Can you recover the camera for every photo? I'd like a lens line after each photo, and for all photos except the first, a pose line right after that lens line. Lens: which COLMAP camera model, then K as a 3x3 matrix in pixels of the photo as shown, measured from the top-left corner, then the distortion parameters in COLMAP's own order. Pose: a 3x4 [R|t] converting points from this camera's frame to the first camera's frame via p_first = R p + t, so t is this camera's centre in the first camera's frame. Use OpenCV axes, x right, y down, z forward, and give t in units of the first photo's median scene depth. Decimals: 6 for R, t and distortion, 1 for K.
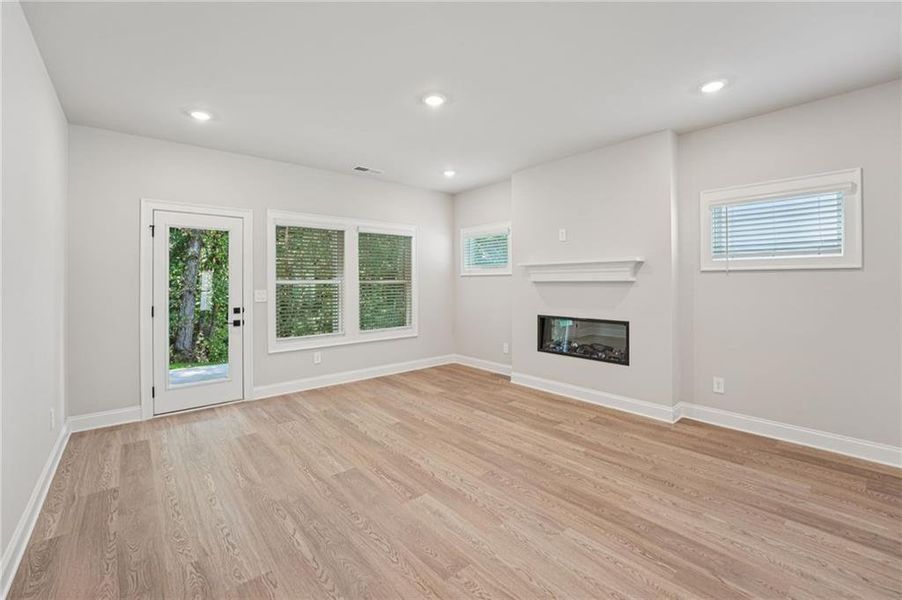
lens RADIAL K [[381.5, 0, 446.7], [0, 381.5, 276.7], [0, 0, 1]] dist [-0.024009, 0.000573]
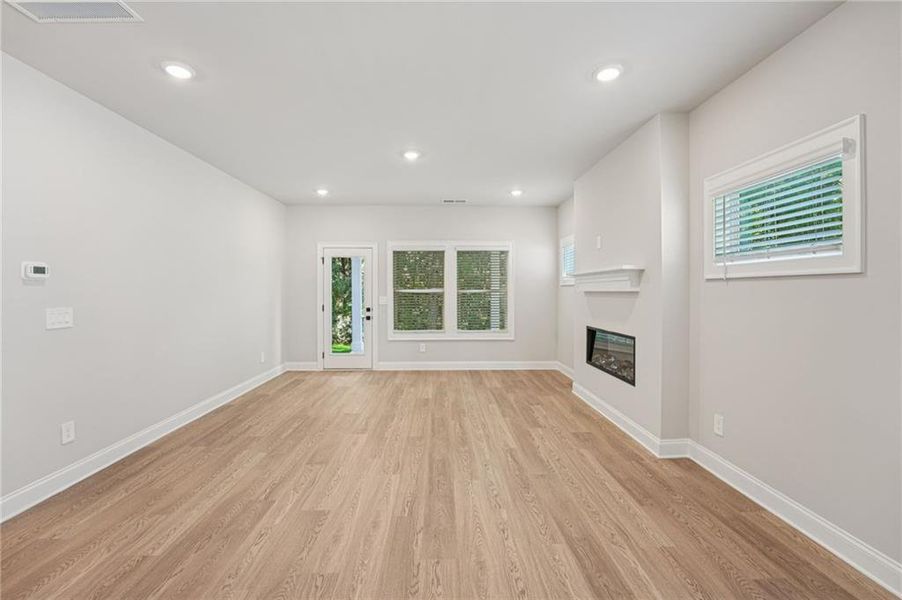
lens RADIAL K [[373.5, 0, 448.1], [0, 373.5, 293.6], [0, 0, 1]] dist [-0.024155, 0.000243]
pose [[0.776584, 0.009070, -0.629948, 0.745947], [0.002414, 0.999846, 0.017373, 0.000575], [0.630009, -0.015012, 0.776443, 0.054127]]
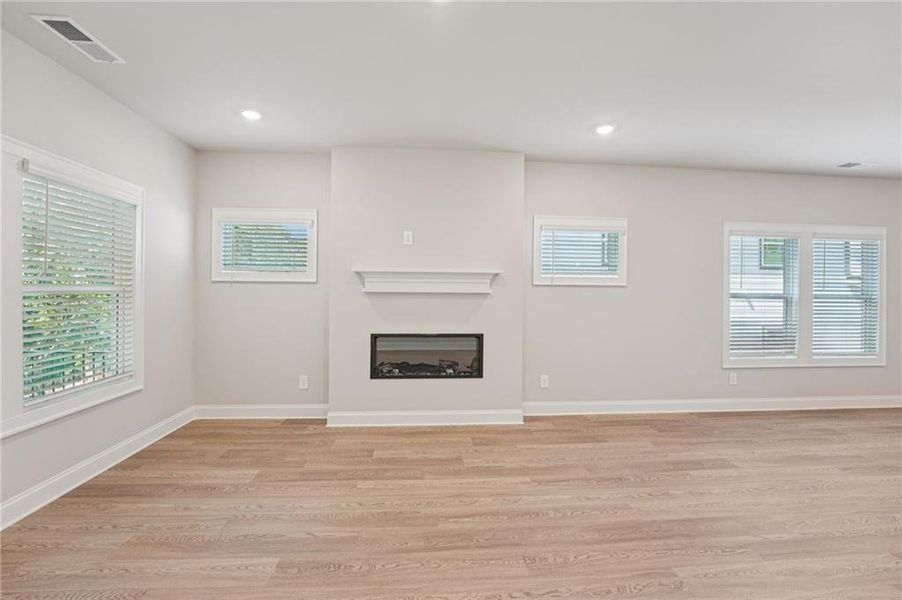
lens RADIAL K [[379.1, 0, 445.7], [0, 379.1, 292.2], [0, 0, 1]] dist [-0.024612, 0.000380]
pose [[0.587849, 0.010288, 0.808905, -0.415249], [-0.021356, 0.999768, 0.002804, 0.009755], [-0.808689, -0.018923, 0.587932, 0.540428]]
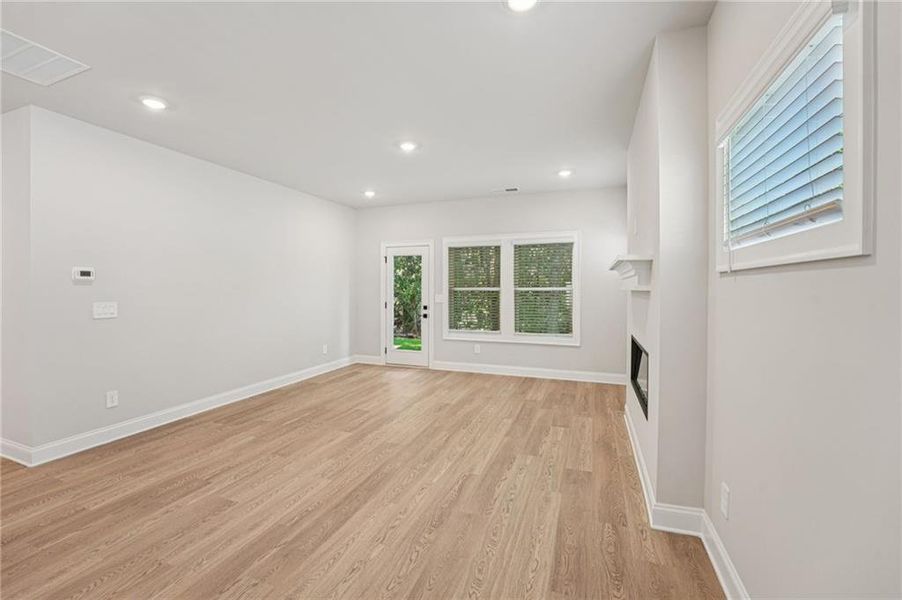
lens RADIAL K [[375.2, 0, 451.2], [0, 375.2, 291.8], [0, 0, 1]] dist [-0.021627, 0.000160]
pose [[0.485586, 0.013316, -0.874087, 0.945714], [0.005669, 0.999815, 0.018380, 0.000092], [0.874170, -0.013880, 0.485421, 0.434444]]
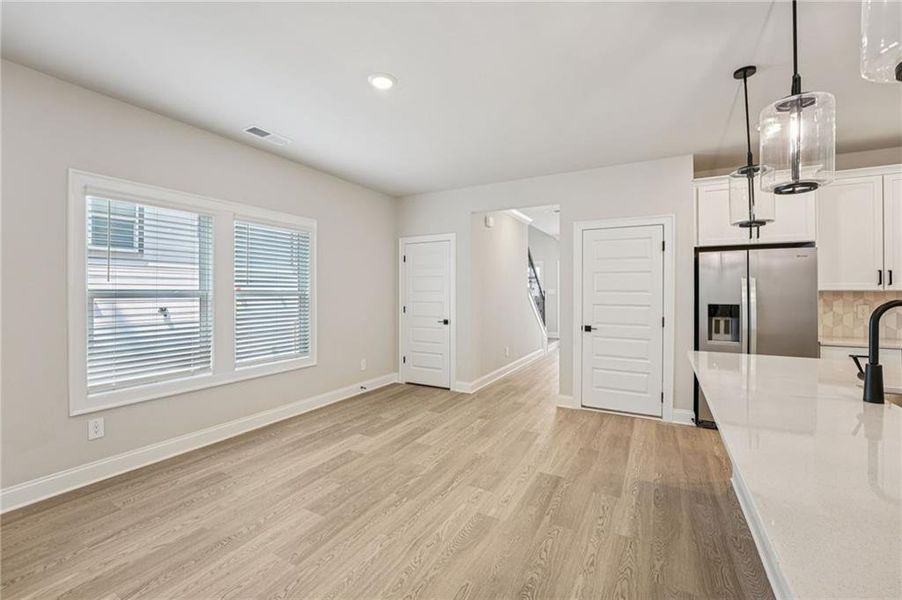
lens RADIAL K [[373.5, 0, 448.1], [0, 373.5, 293.6], [0, 0, 1]] dist [-0.024155, 0.000243]
pose [[-0.346861, 0.002033, 0.937914, 0.184104], [-0.007224, 0.999962, -0.004839, 0.002499], [-0.937889, -0.008454, -0.346833, 0.087351]]
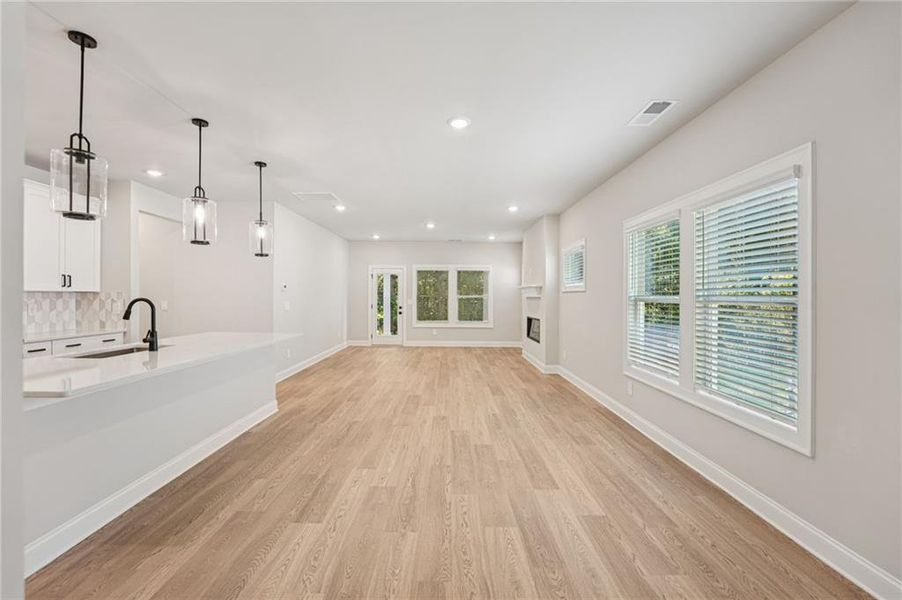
lens RADIAL K [[373.5, 0, 448.1], [0, 373.5, 293.6], [0, 0, 1]] dist [-0.024155, 0.000243]
pose [[0.761479, 0.005551, -0.648166, 1.416113], [-0.004125, 0.999985, 0.003718, -0.010481], [0.648176, -0.000157, 0.761490, -0.704090]]
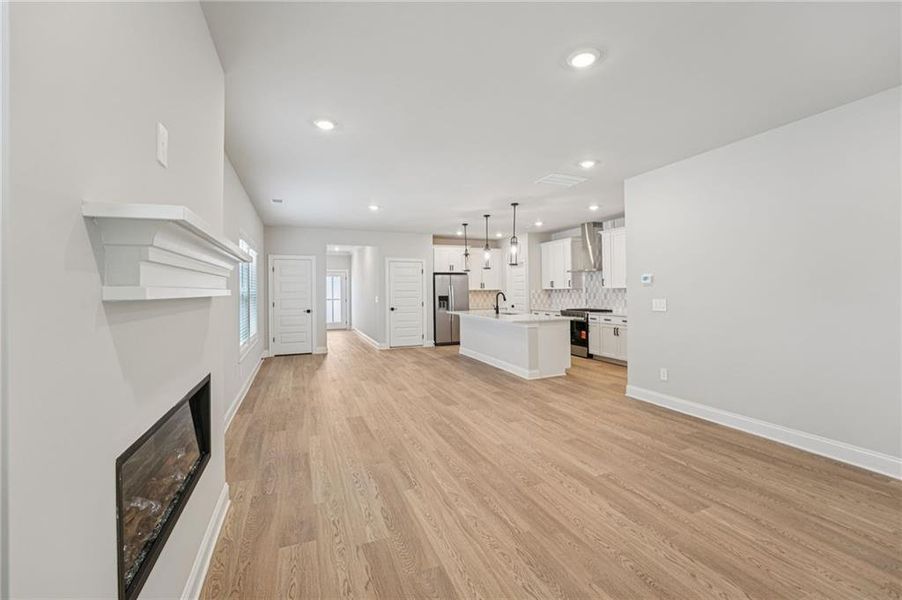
lens RADIAL K [[375.2, 0, 451.2], [0, 375.2, 291.8], [0, 0, 1]] dist [-0.021627, 0.000160]
pose [[-0.949749, 0.013779, 0.312709, -0.000188], [0.012122, 0.999900, -0.007244, 0.013357], [-0.312778, -0.003089, -0.949821, 1.499612]]
